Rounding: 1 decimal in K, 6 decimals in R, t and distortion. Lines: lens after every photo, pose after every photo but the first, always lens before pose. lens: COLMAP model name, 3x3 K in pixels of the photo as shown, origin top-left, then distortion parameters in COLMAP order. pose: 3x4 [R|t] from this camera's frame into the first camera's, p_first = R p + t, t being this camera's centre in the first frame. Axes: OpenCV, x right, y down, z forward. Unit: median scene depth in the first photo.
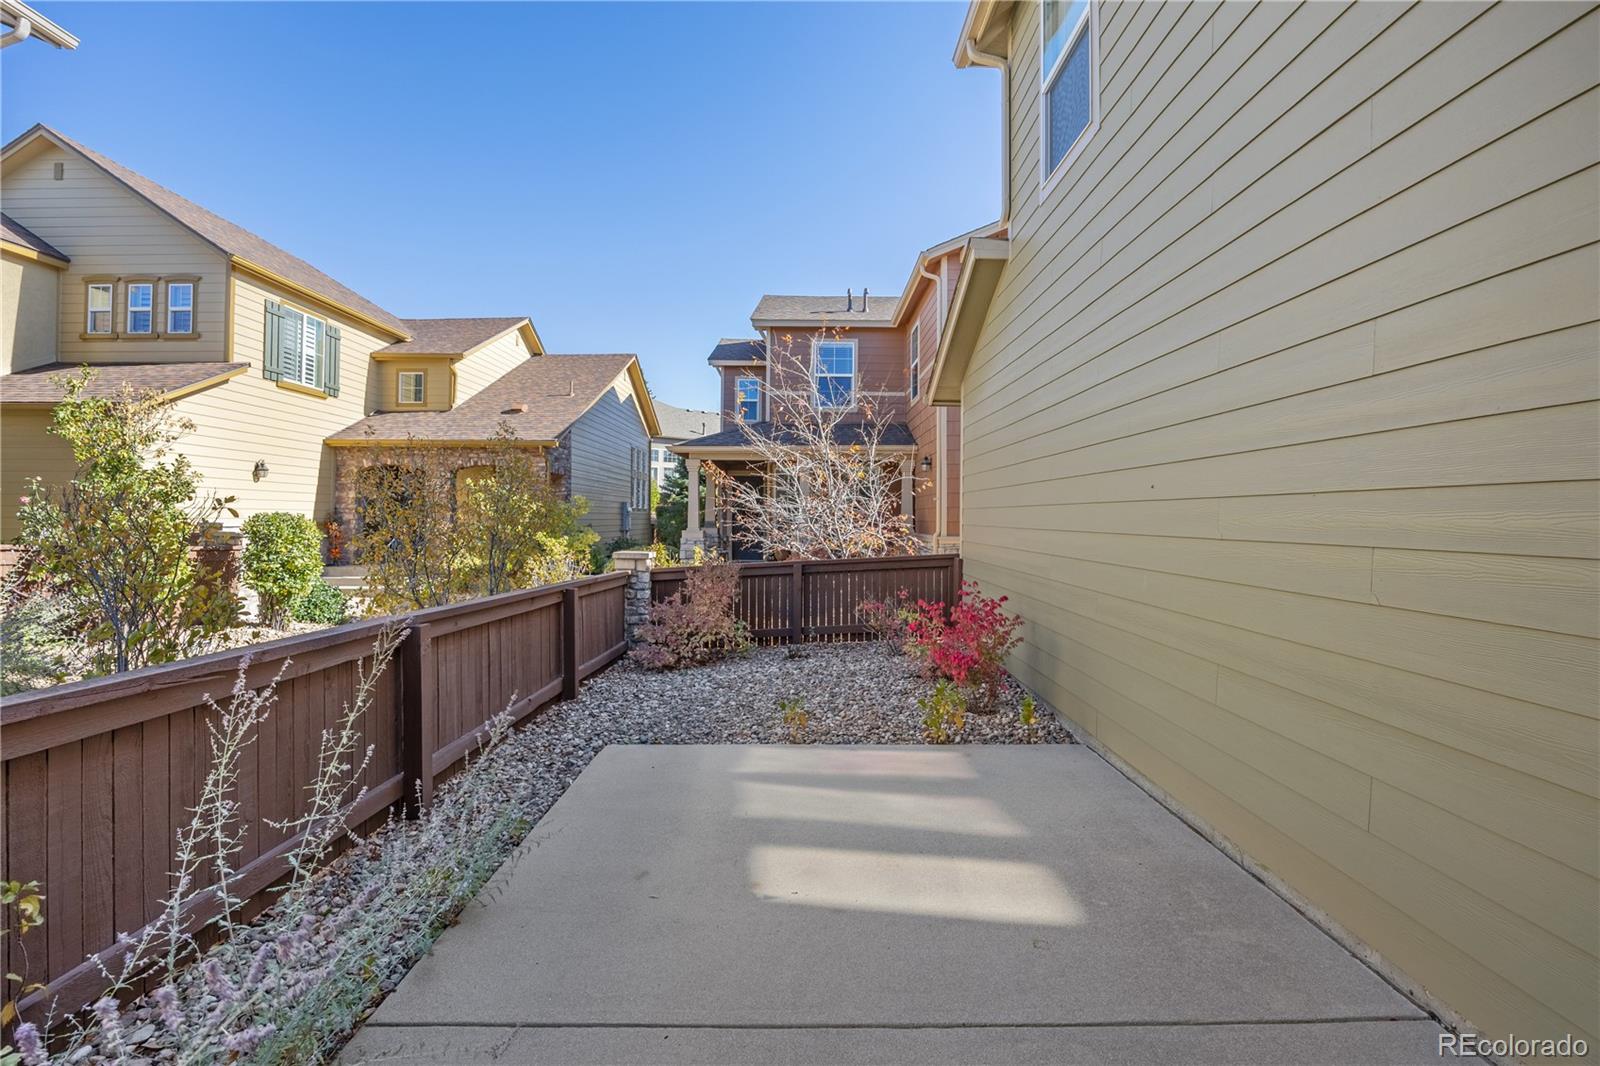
lens RADIAL K [[695.8, 0, 800.0], [0, 695.8, 533.0], [0, 0, 1]] dist [-0.034607, 0.000007]
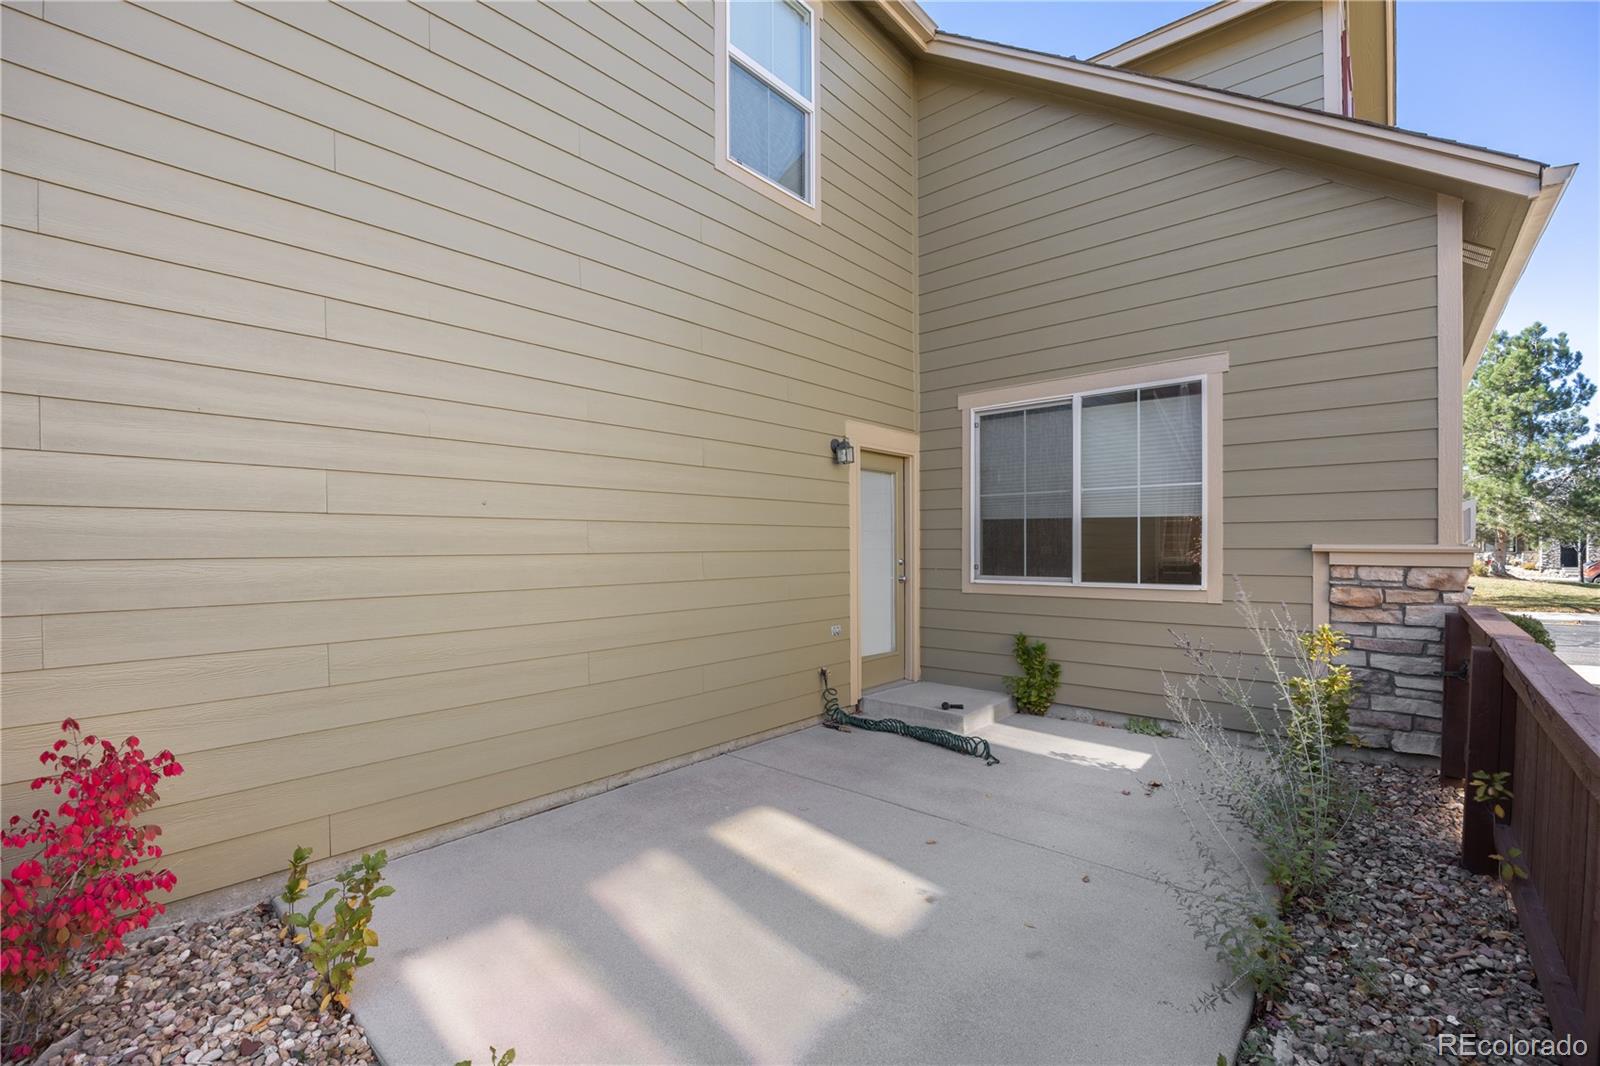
lens RADIAL K [[695.8, 0, 800.0], [0, 695.8, 533.0], [0, 0, 1]] dist [-0.034607, 0.000007]
pose [[-0.758618, 0.000118, 0.651536, -0.541658], [0.001485, 0.999998, 0.001547, -0.017725], [-0.651534, 0.002141, -0.758616, 1.817253]]
